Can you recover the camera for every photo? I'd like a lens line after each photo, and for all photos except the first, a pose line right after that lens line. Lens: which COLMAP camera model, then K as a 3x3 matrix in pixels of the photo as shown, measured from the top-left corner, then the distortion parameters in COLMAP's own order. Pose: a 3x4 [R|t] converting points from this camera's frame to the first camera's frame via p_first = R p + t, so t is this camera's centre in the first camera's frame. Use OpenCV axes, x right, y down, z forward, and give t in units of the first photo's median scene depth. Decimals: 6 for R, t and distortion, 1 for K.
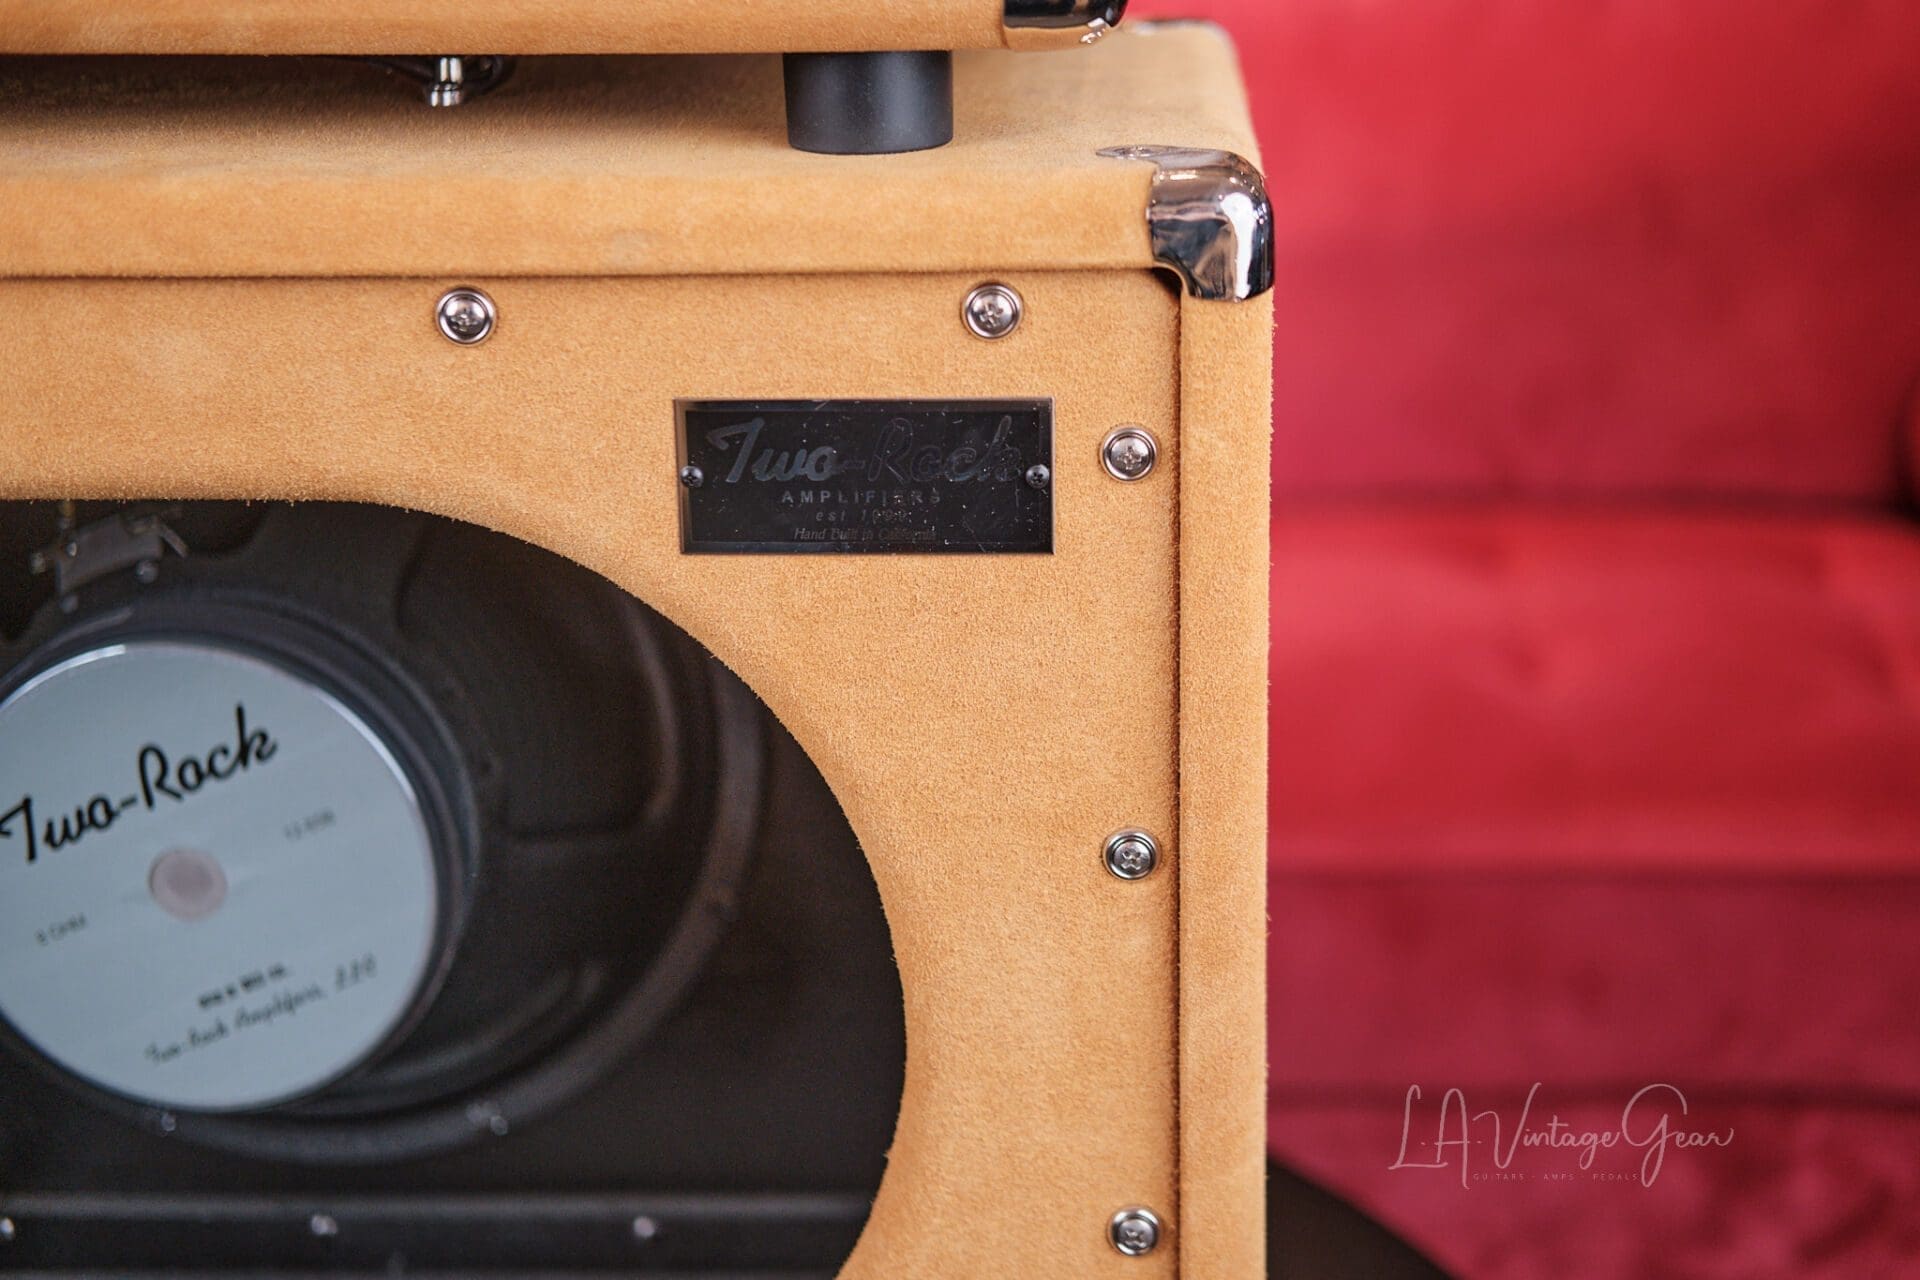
lens RADIAL K [[3171.2, 0, 924.4], [0, 3171.2, 660.0], [0, 0, 1]] dist [0.126255, 0.177608]
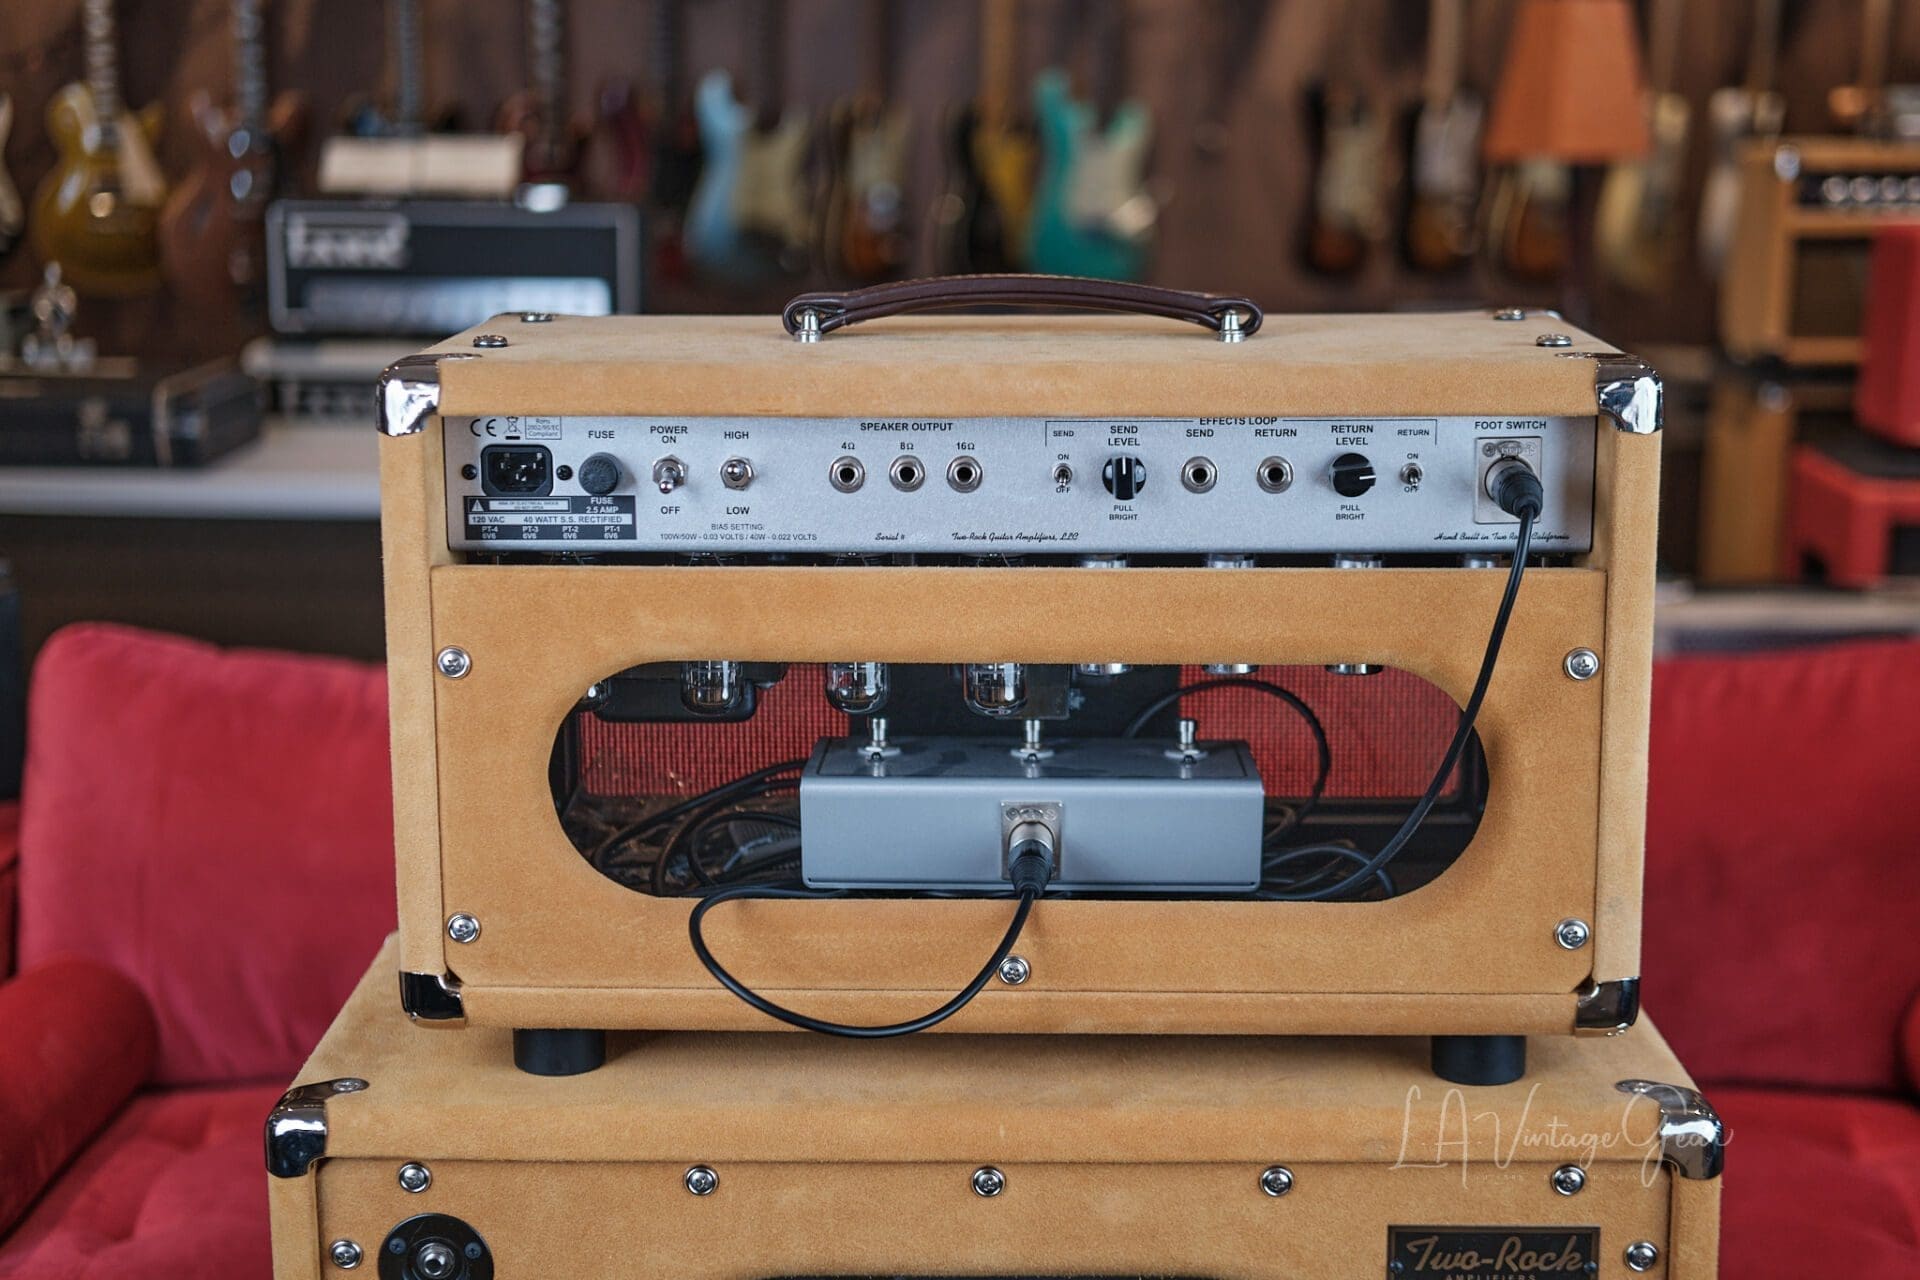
lens RADIAL K [[3100.9, 0, 923.8], [0, 3100.9, 667.2], [0, 0, 1]] dist [0.037419, 0.212144]
pose [[0.999009, 0.005365, 0.044176, -0.418807], [-0.000521, 0.994049, -0.108932, -0.203067], [-0.044497, 0.108801, 0.993067, -0.773567]]
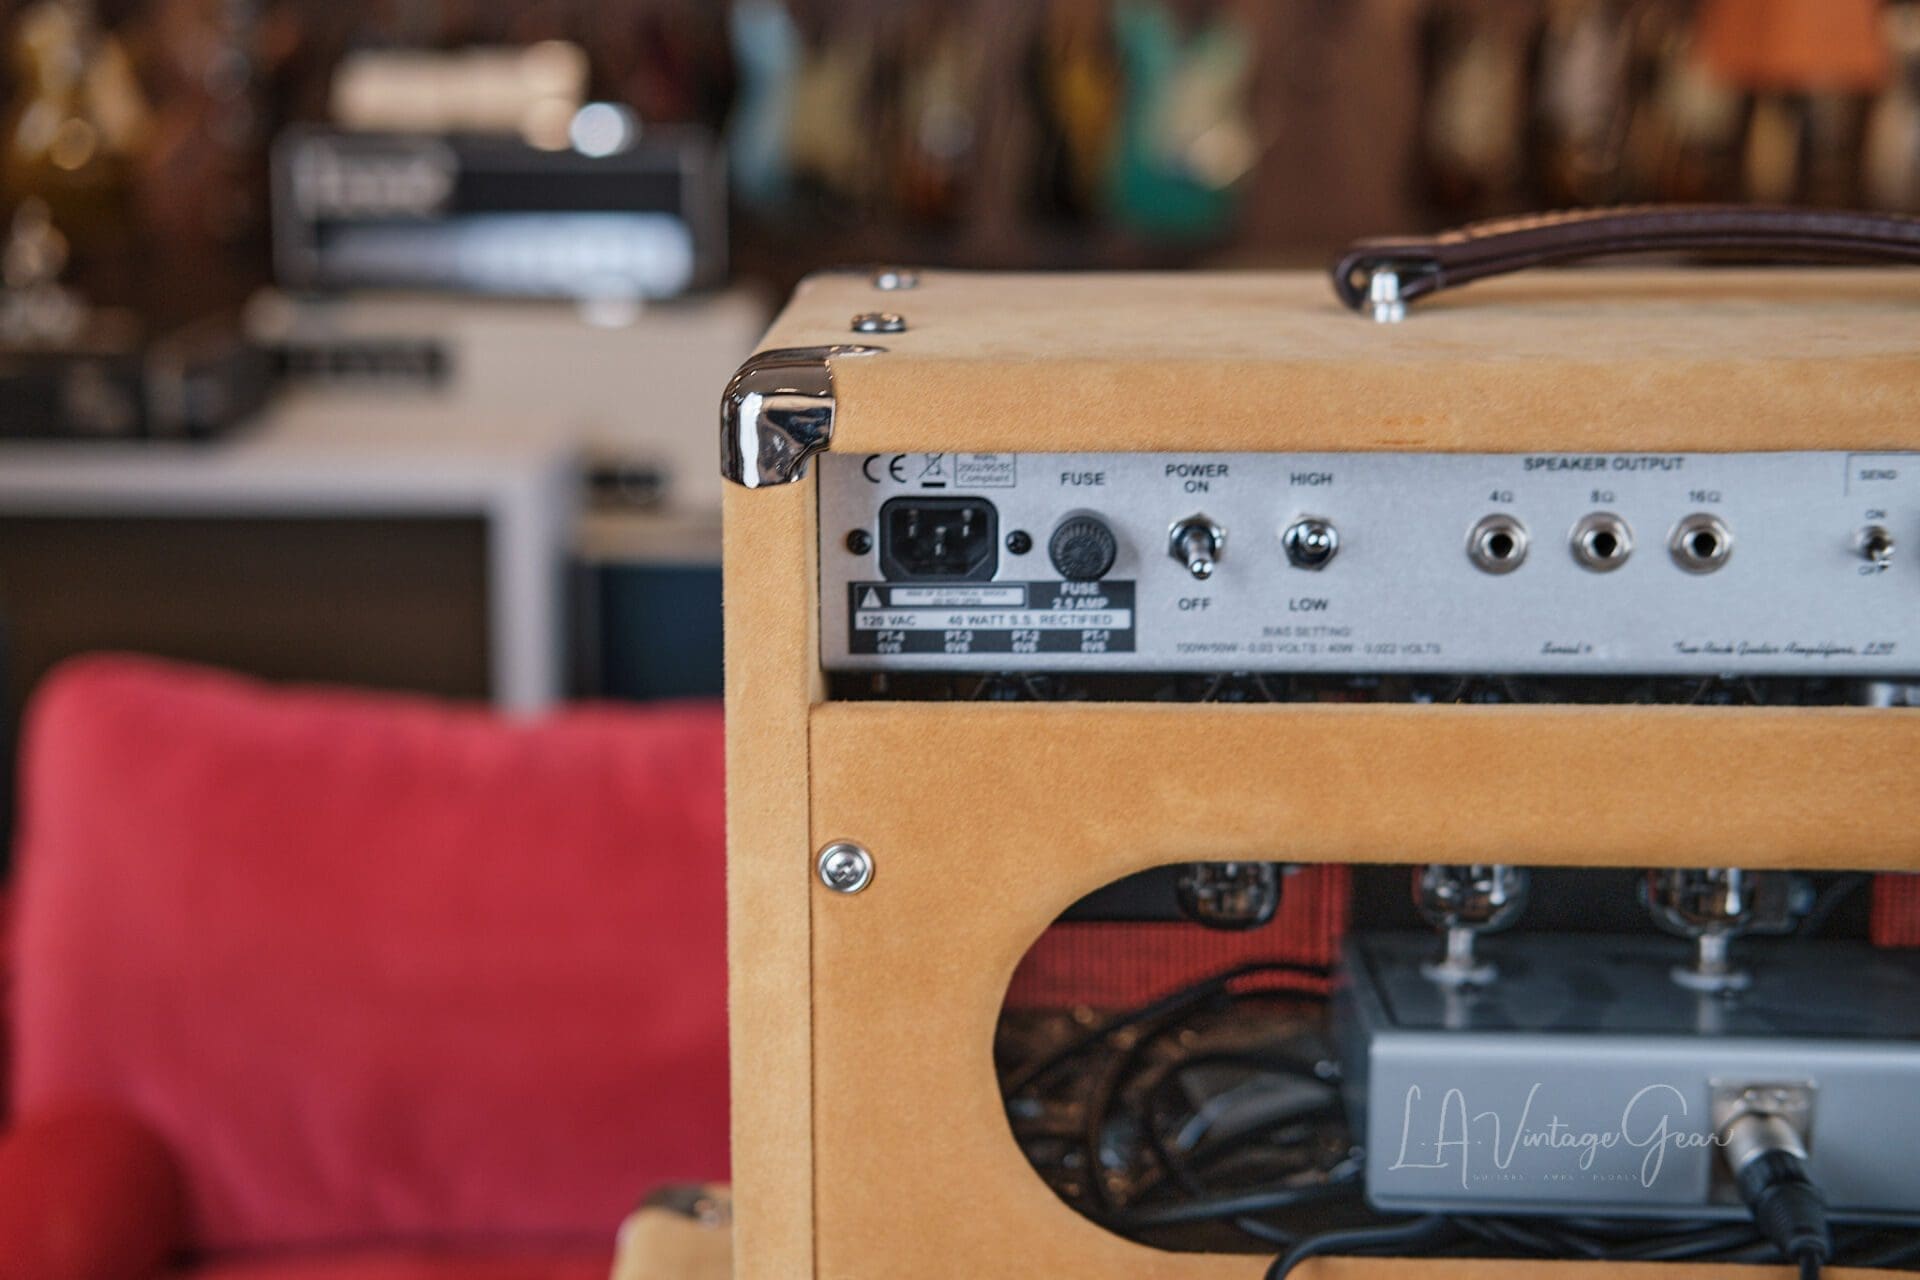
lens RADIAL K [[3181.1, 0, 904.9], [0, 3181.1, 612.4], [0, 0, 1]] dist [0.139719, 0.026251]
pose [[0.998792, 0.004522, 0.048935, -0.635248], [0.000998, 0.993686, -0.112193, -0.359233], [-0.049133, 0.112107, 0.992481, -0.095584]]
